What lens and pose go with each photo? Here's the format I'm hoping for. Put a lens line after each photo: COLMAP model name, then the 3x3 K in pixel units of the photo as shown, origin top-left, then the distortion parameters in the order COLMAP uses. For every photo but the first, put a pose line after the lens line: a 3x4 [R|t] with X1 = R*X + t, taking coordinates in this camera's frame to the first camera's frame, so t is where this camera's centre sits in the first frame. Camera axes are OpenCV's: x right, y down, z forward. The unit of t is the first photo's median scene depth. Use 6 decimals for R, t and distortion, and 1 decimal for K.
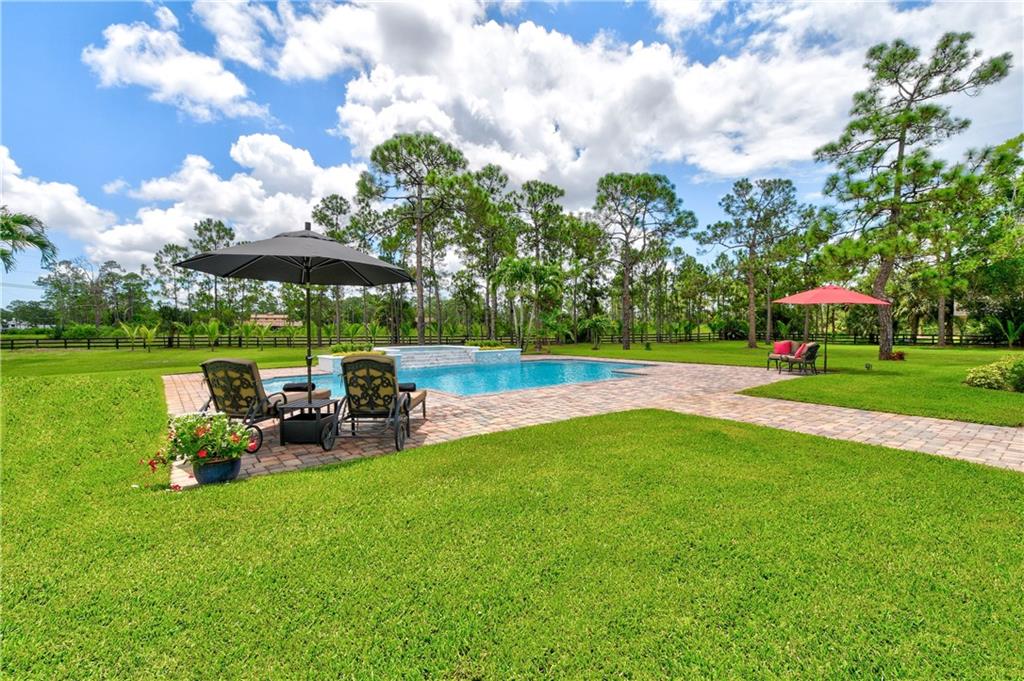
lens RADIAL K [[446.7, 0, 508.9], [0, 446.7, 351.5], [0, 0, 1]] dist [0.022690, -0.014432]
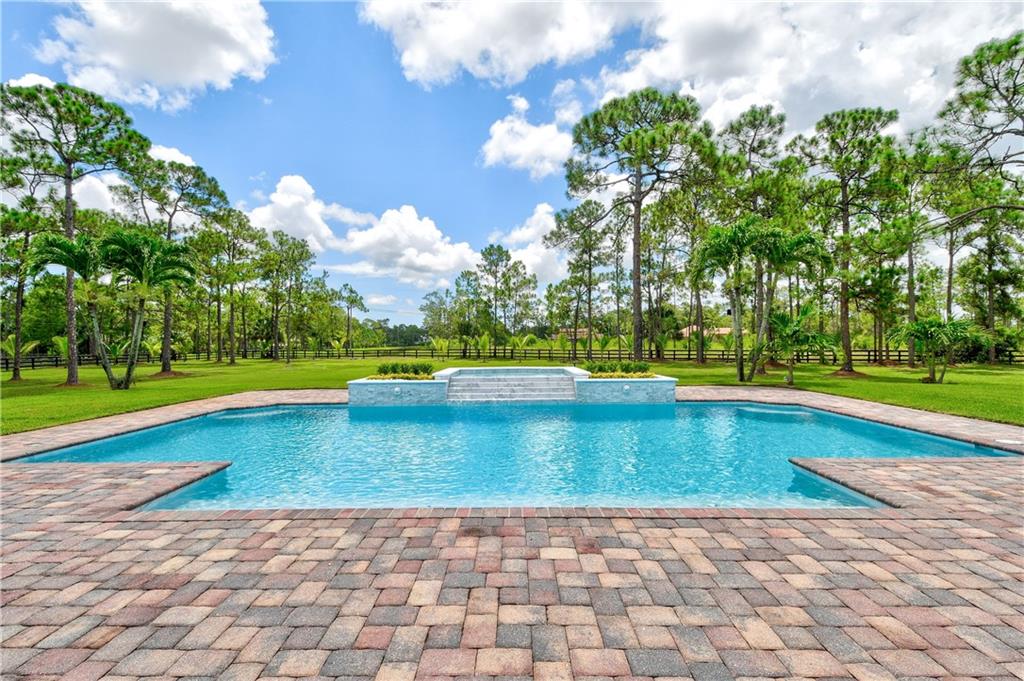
lens RADIAL K [[446.7, 0, 508.9], [0, 446.7, 351.5], [0, 0, 1]] dist [0.022690, -0.014432]
pose [[0.775662, 0.011424, -0.631046, 0.081858], [-0.028263, 0.999462, -0.016647, -0.009034], [0.630516, 0.030747, 0.775567, 0.167388]]
